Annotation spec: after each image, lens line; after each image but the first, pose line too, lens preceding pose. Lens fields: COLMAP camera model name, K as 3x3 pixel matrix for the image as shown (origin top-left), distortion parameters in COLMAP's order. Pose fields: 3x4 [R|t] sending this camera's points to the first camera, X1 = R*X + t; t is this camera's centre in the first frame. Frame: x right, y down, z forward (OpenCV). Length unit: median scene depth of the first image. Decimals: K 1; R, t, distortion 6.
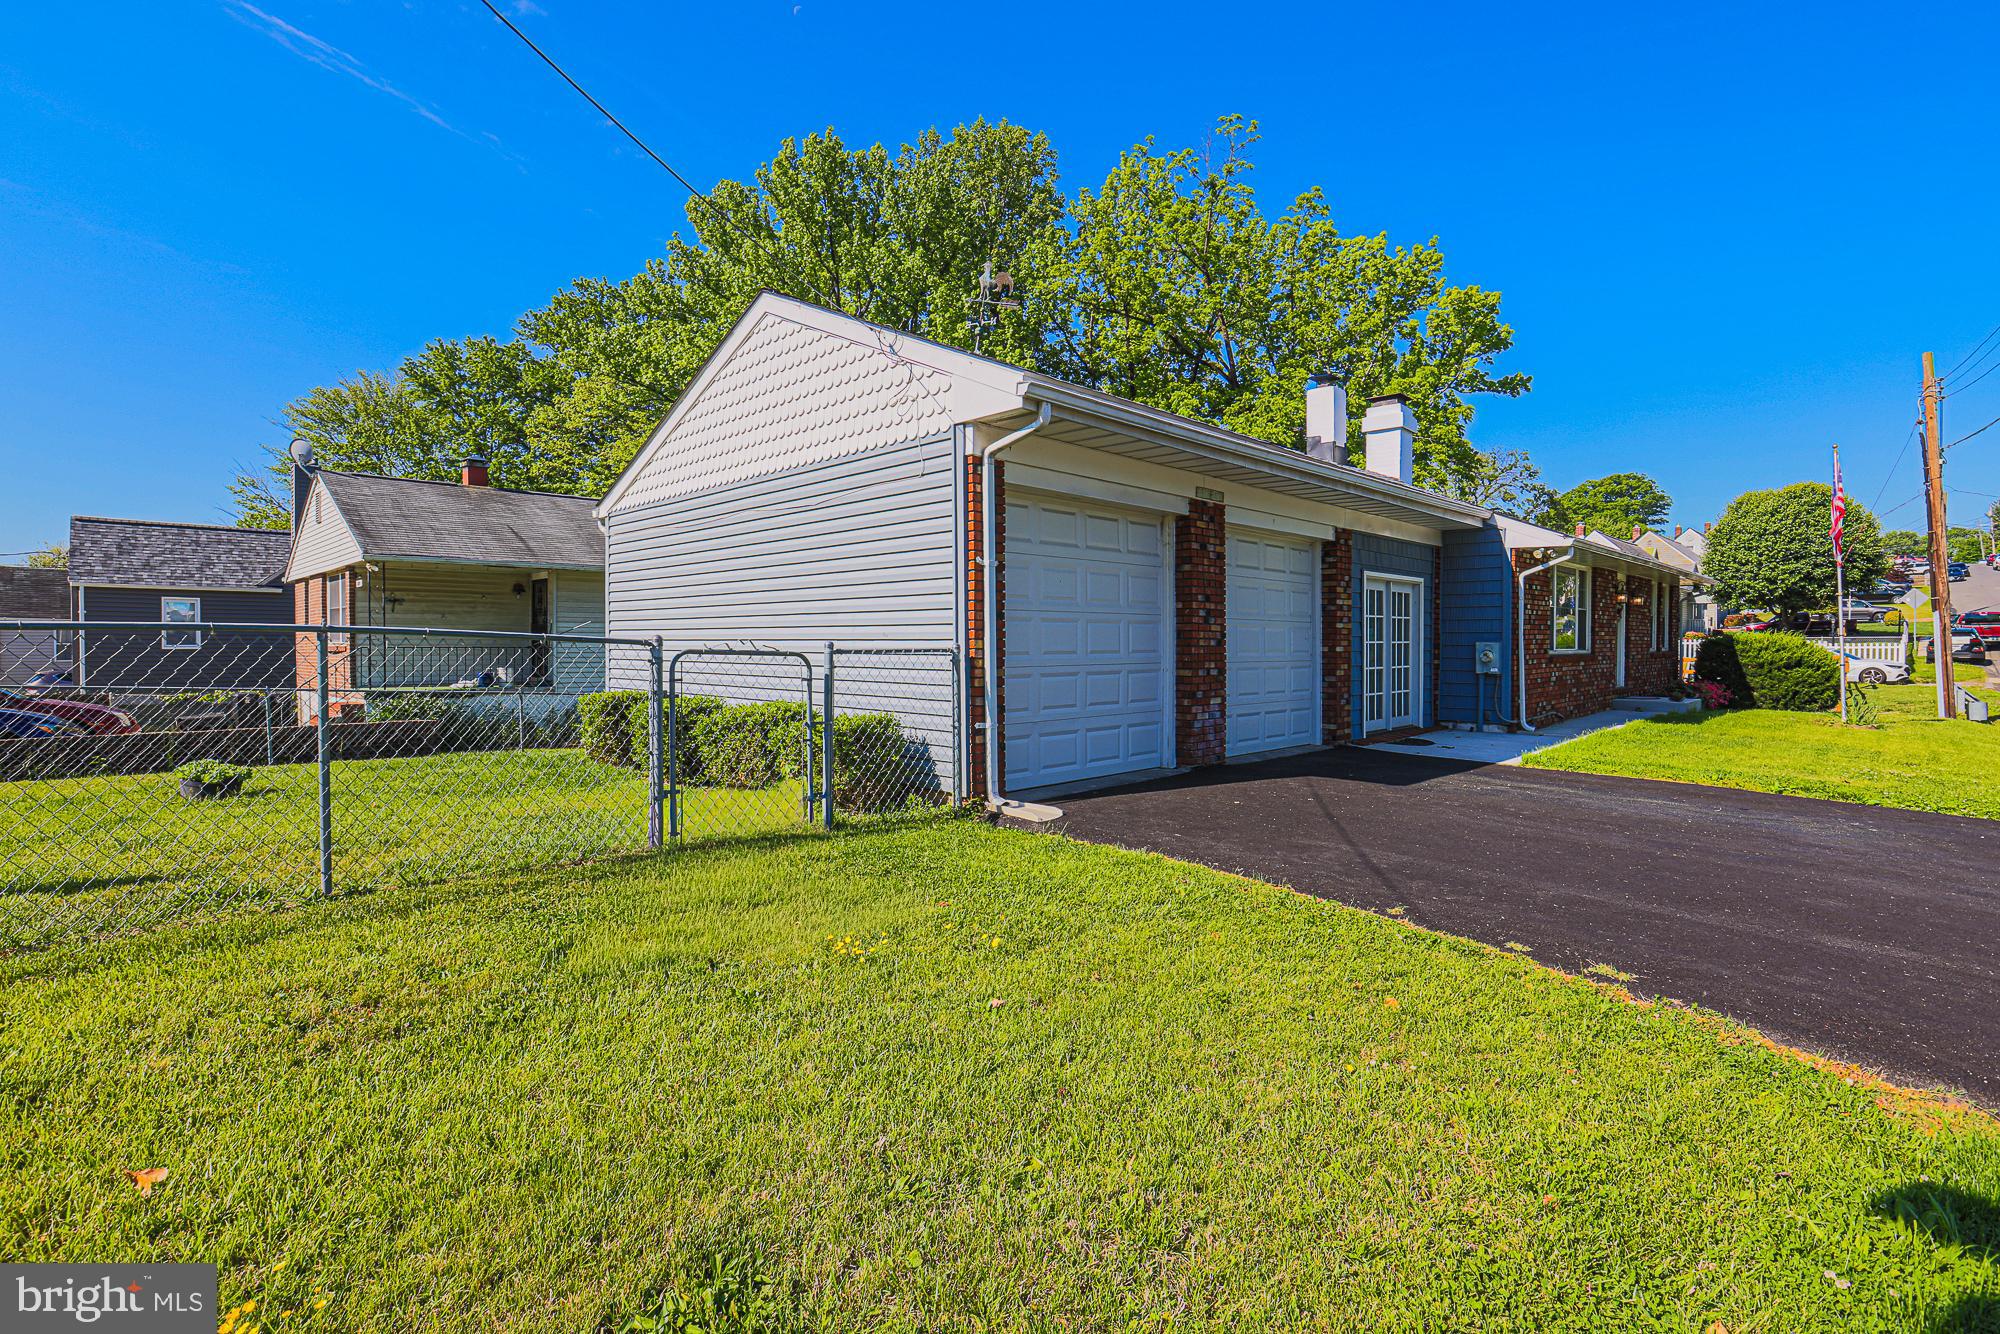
lens RADIAL K [[940.9, 0, 1002.8], [0, 940.9, 675.5], [0, 0, 1]] dist [-0.016432, 0.000558]
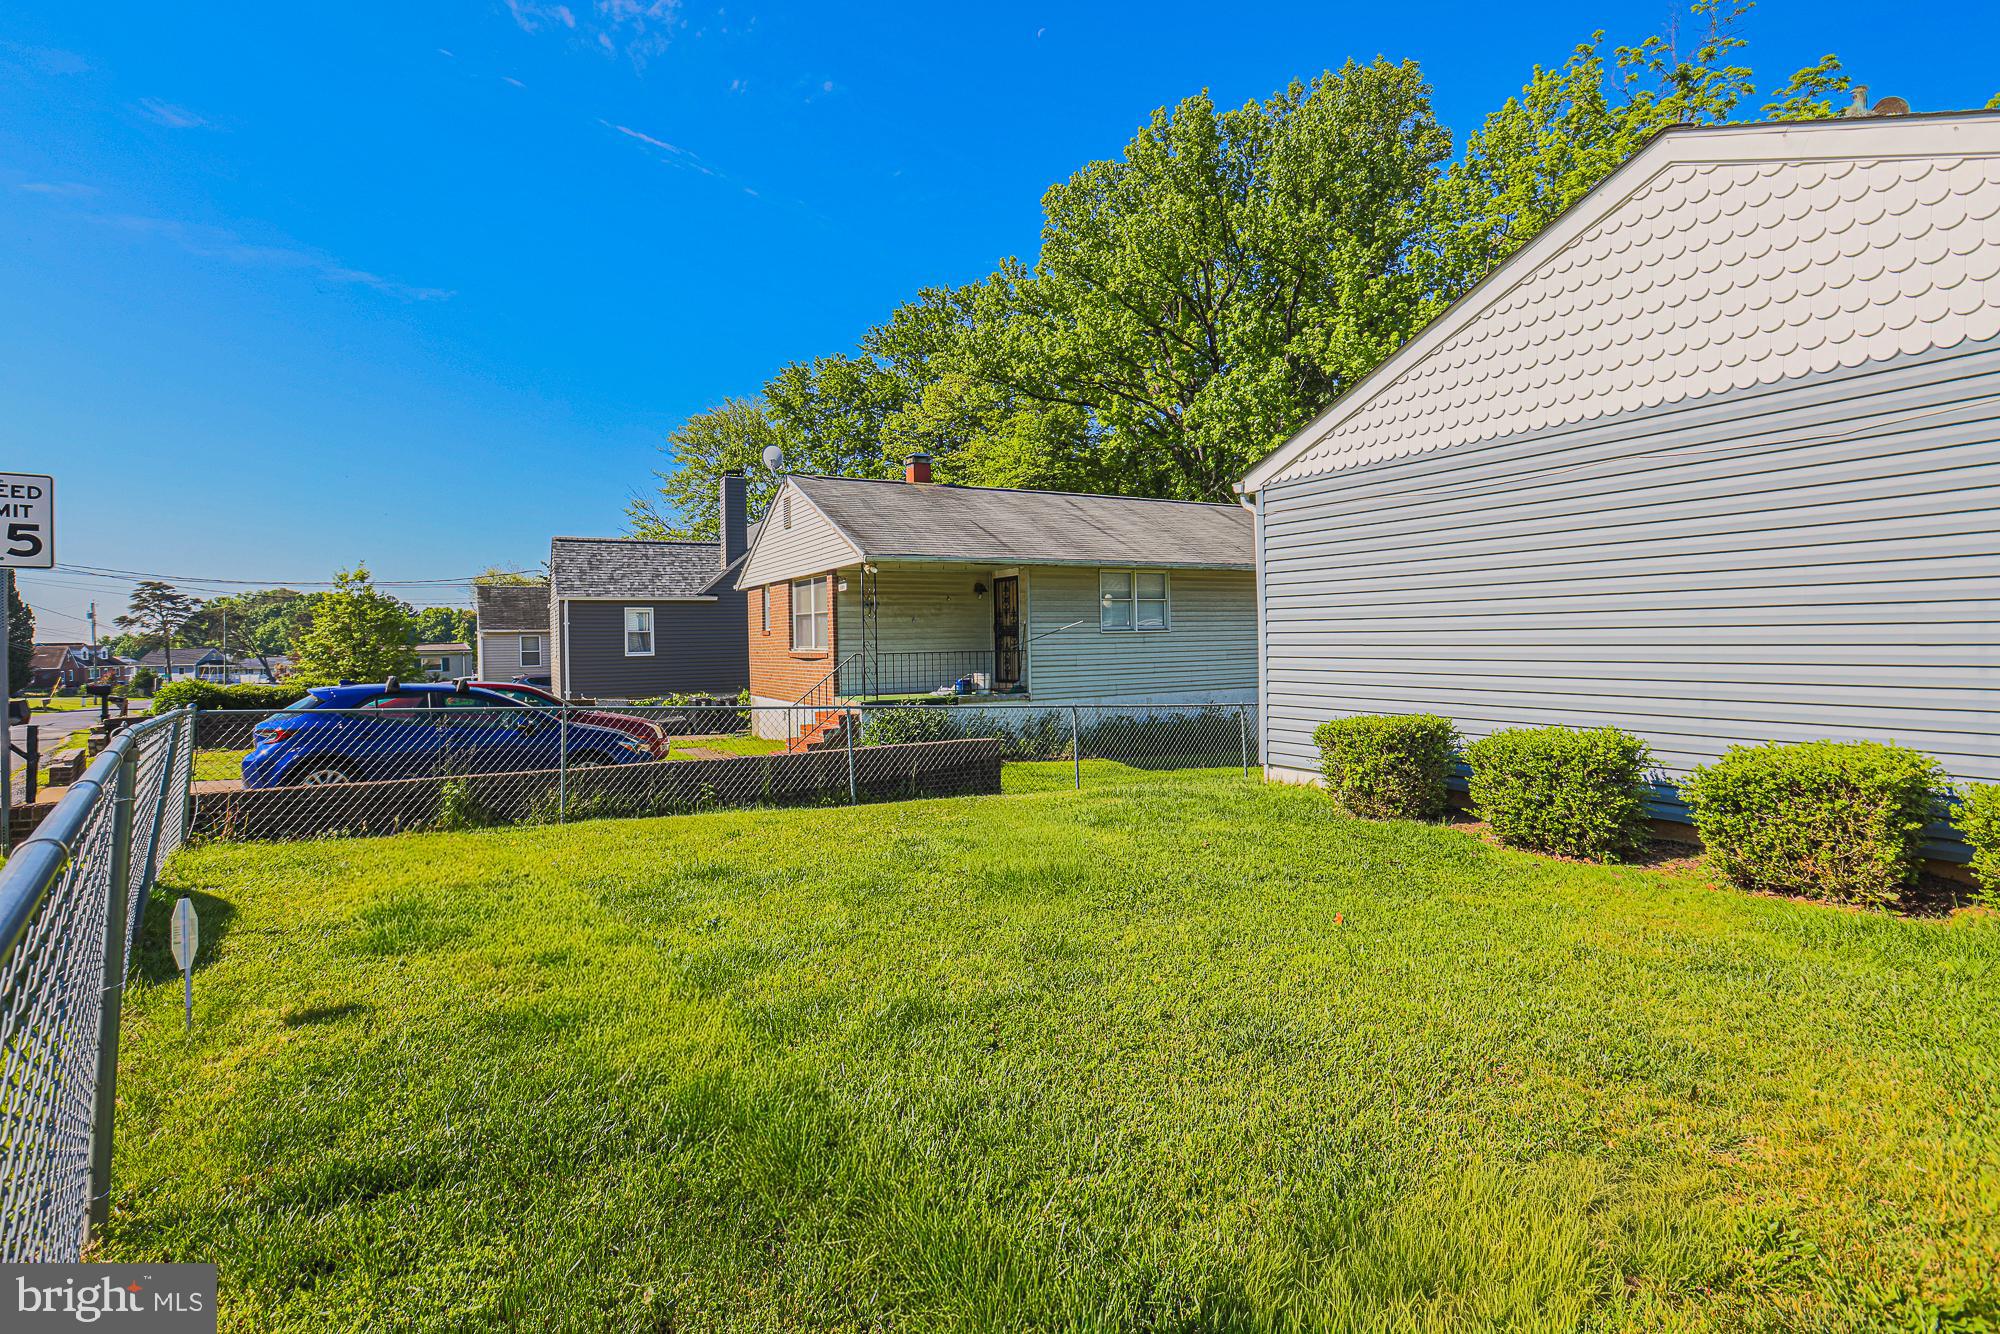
lens RADIAL K [[926.9, 0, 998.9], [0, 926.9, 658.2], [0, 0, 1]] dist [-0.044656, 0.013805]
pose [[0.963813, -0.013916, -0.266216, -0.212357], [0.011507, 0.999878, -0.010607, -0.010370], [0.266331, 0.007160, 0.963855, 0.093244]]
